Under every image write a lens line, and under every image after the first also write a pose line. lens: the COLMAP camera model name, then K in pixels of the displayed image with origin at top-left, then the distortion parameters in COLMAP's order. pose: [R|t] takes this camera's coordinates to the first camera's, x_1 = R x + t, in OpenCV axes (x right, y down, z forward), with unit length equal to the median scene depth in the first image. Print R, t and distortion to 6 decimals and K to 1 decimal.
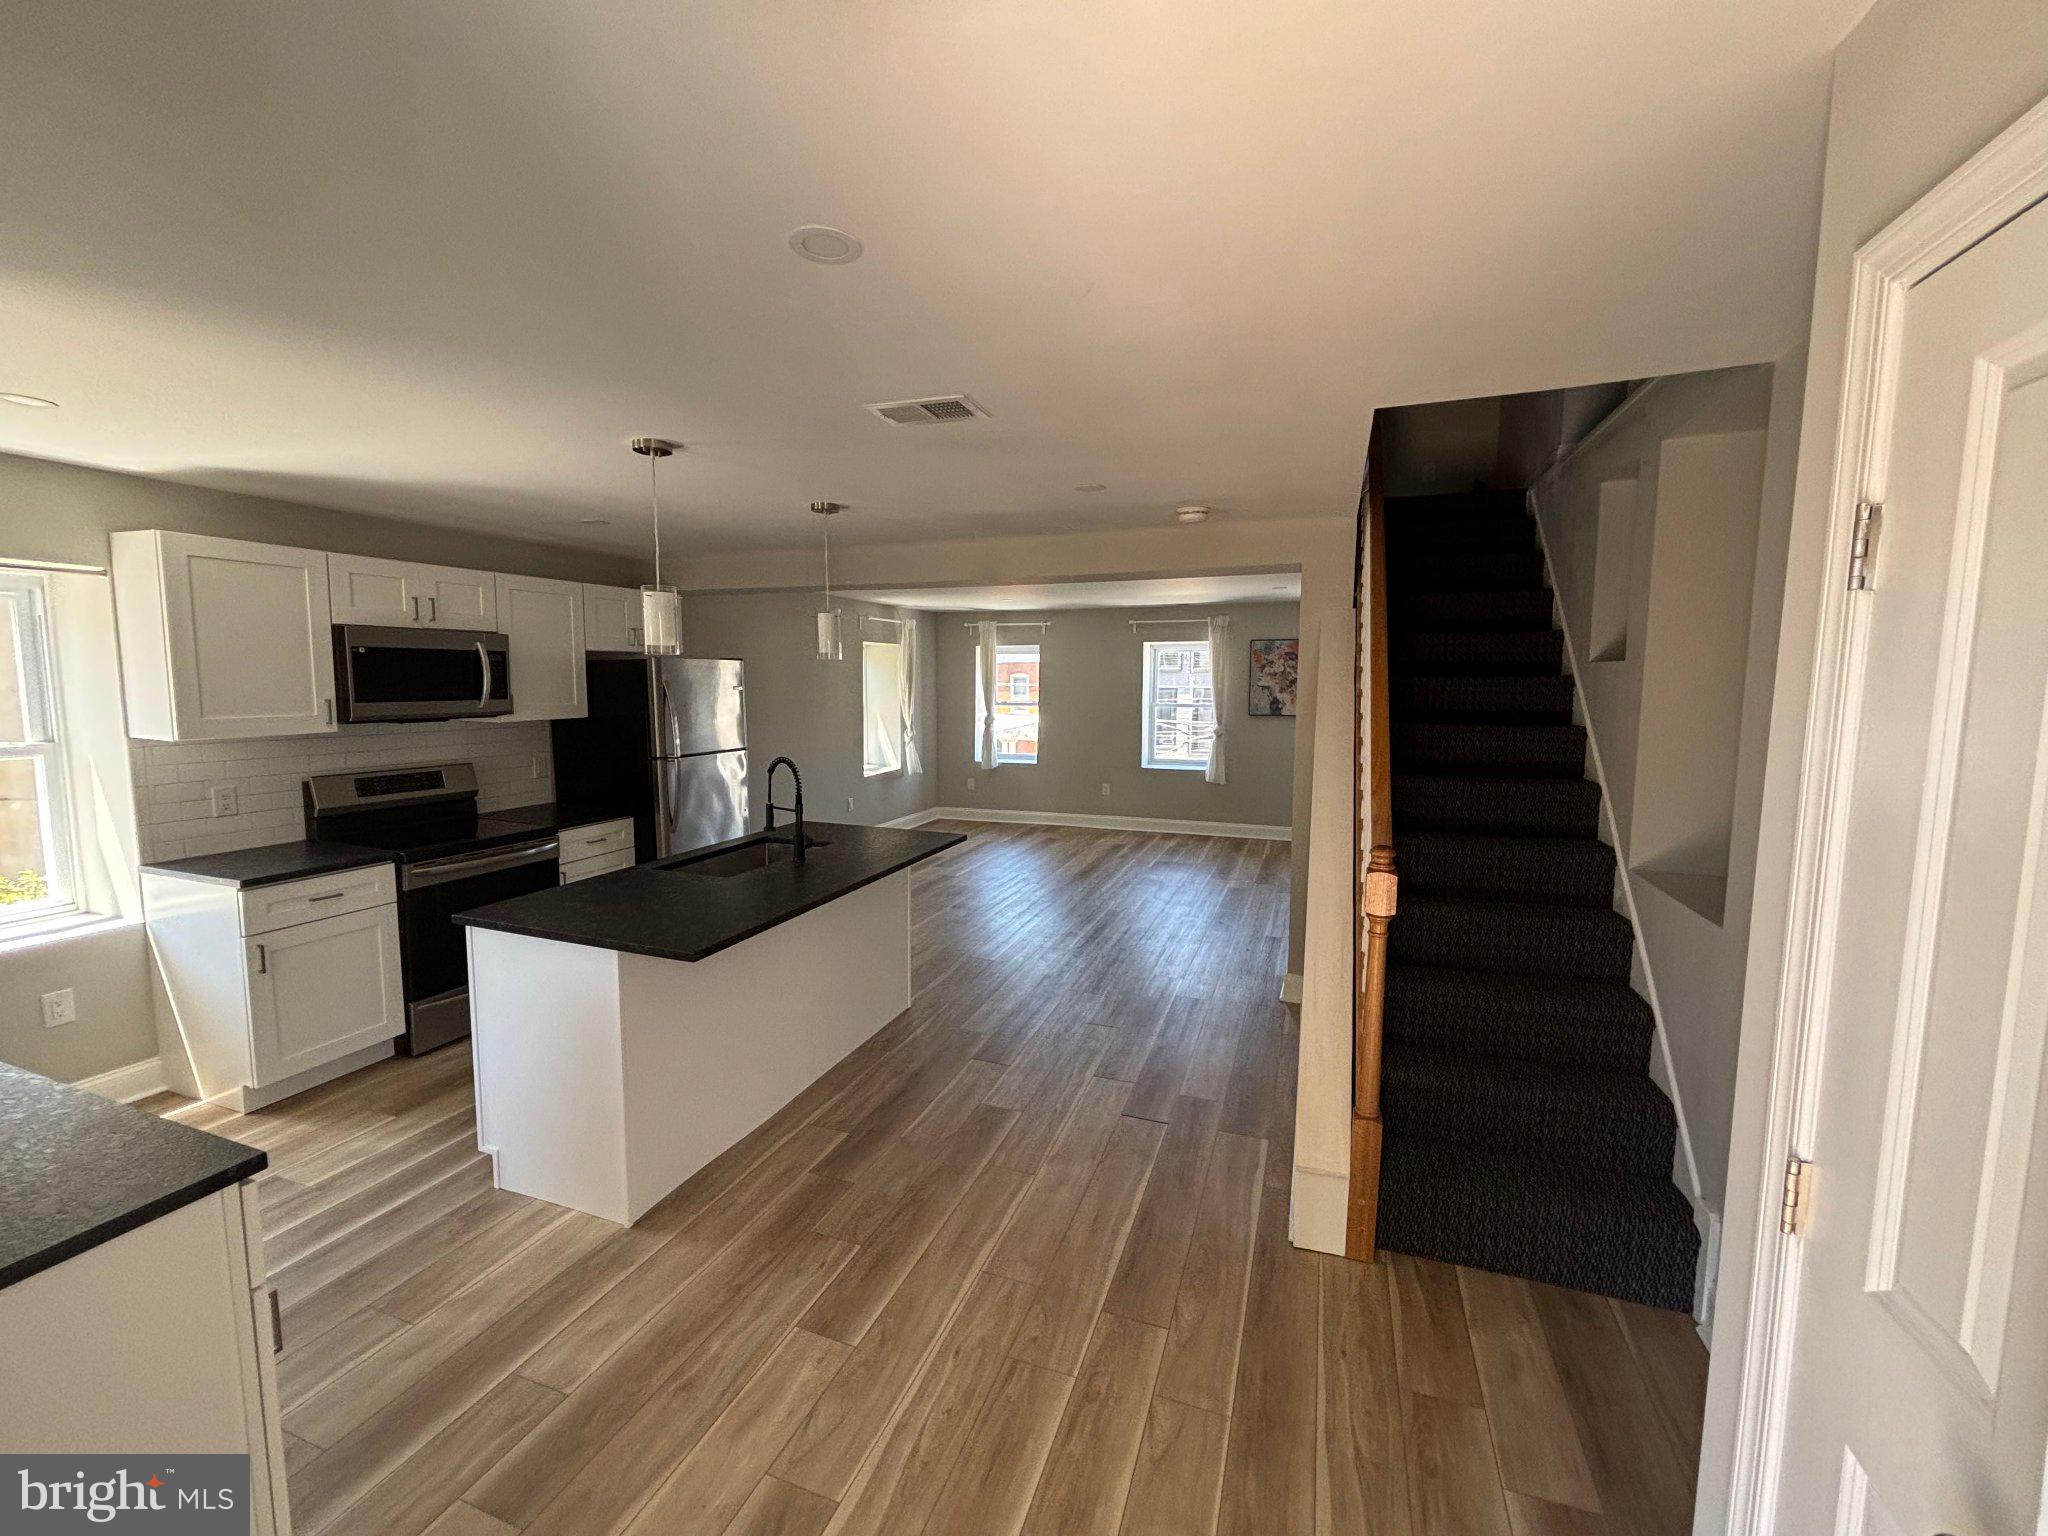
lens RADIAL K [[828.6, 0, 1015.9], [0, 828.6, 763.1], [0, 0, 1]] dist [0.012704, 0.000007]
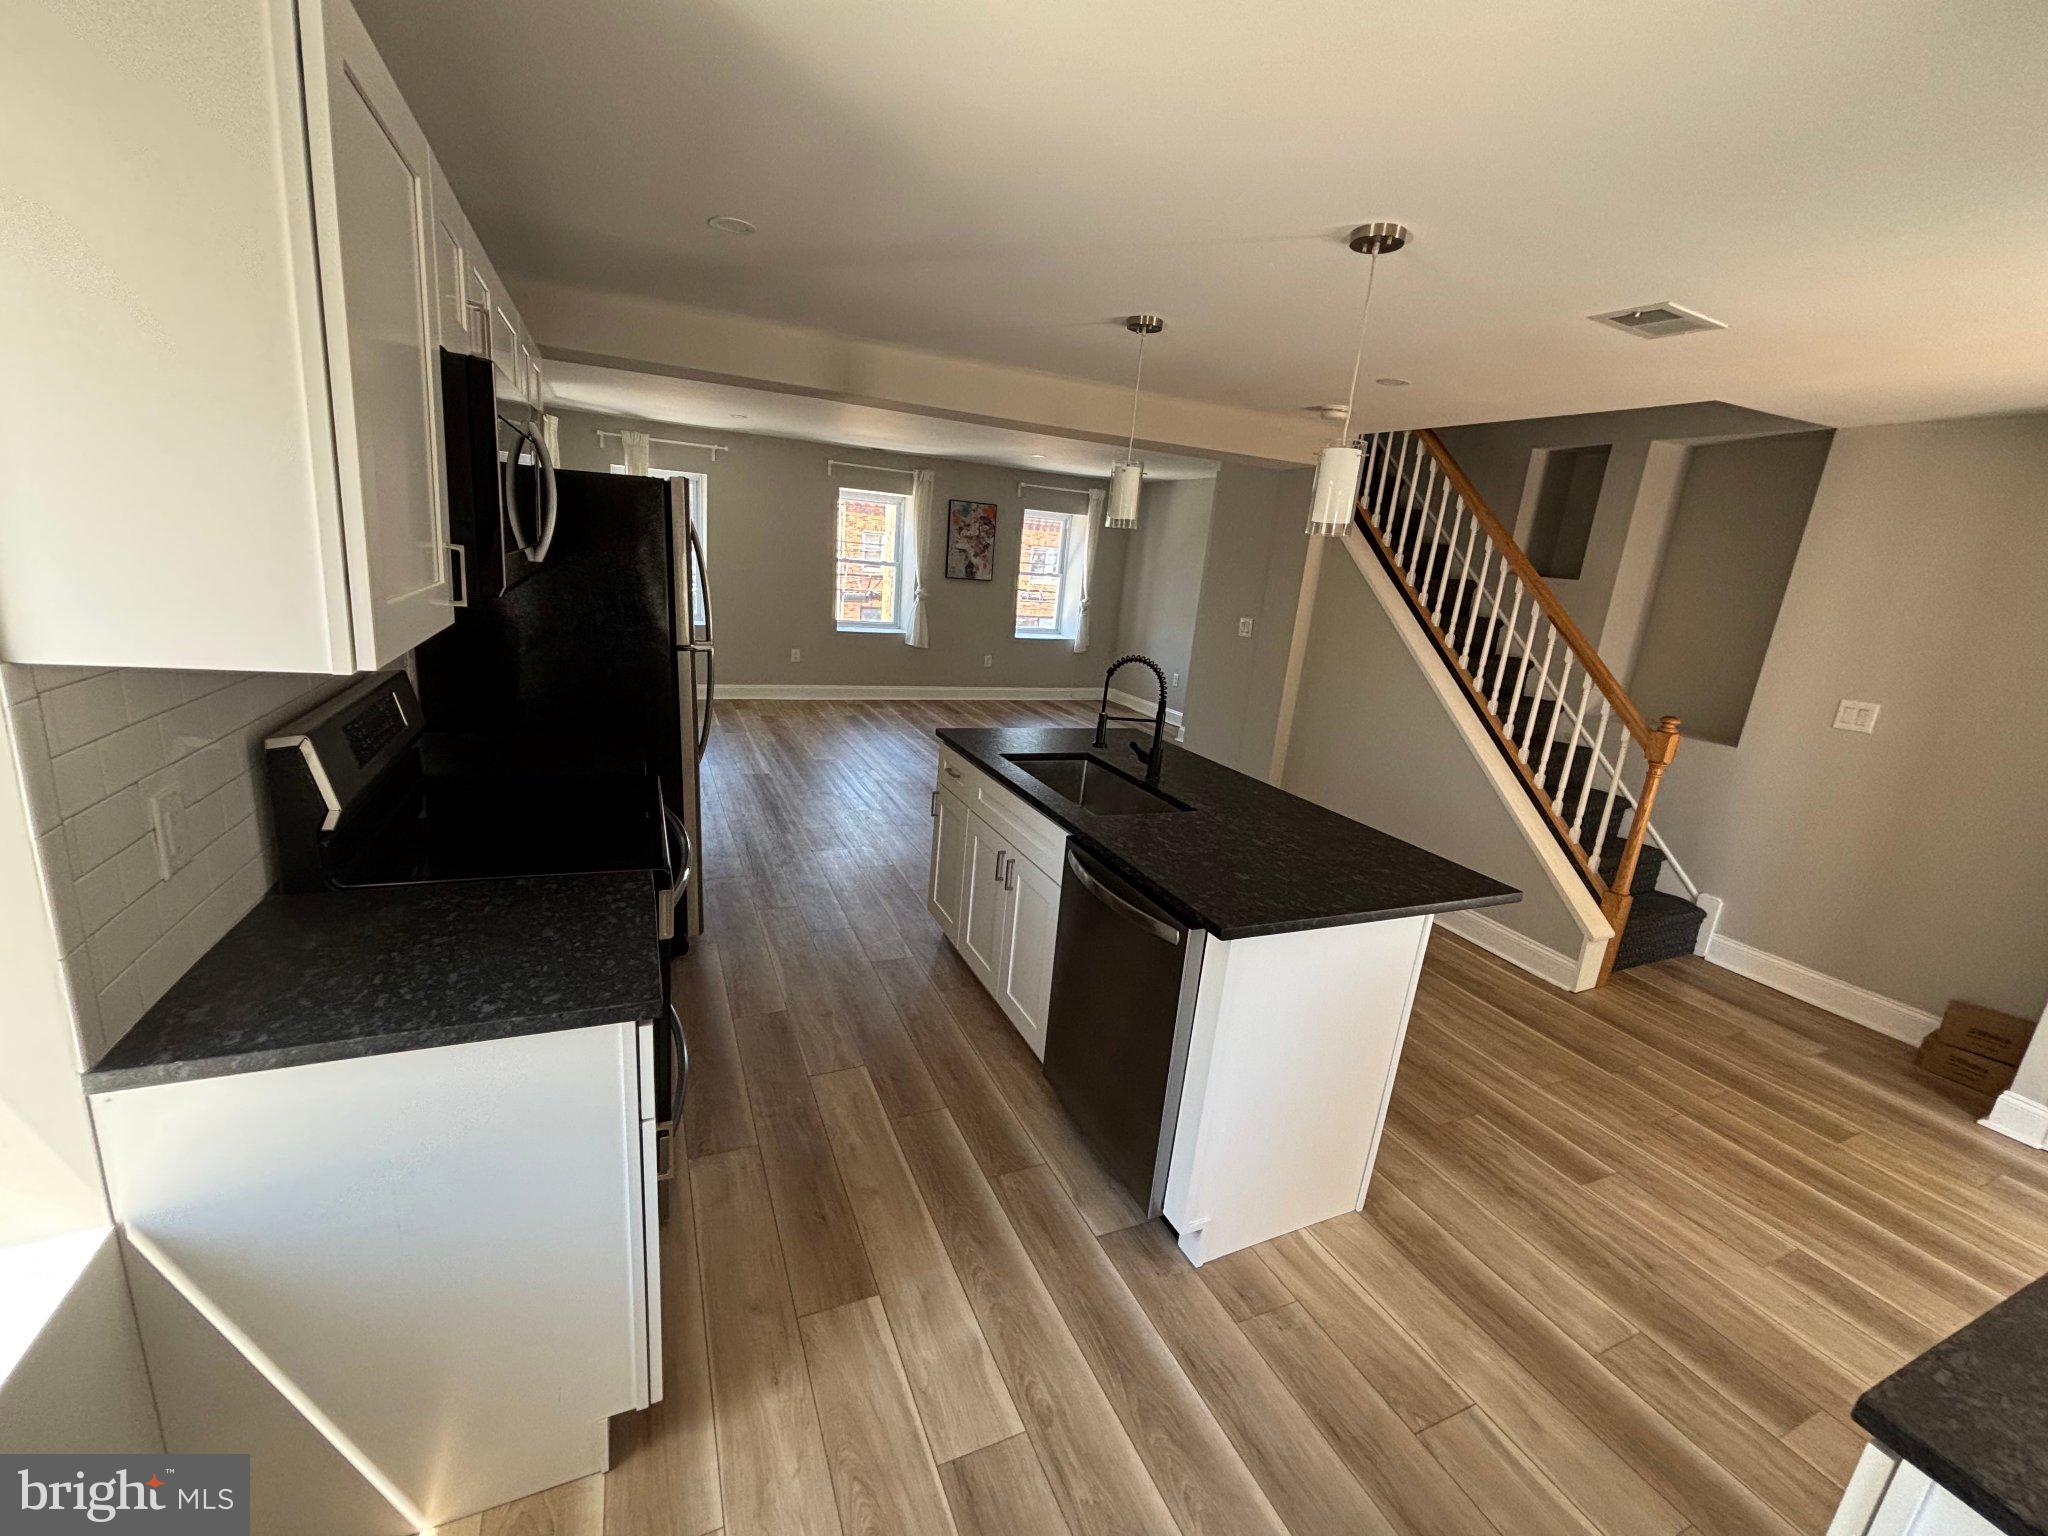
lens RADIAL K [[830.2, 0, 1028.3], [0, 830.2, 760.4], [0, 0, 1]] dist [0.011289, 0.000148]
pose [[0.703234, -0.117351, 0.701207, -1.063849], [-0.012319, 0.984124, 0.177054, -0.054642], [-0.710852, -0.133148, 0.690623, 0.584323]]
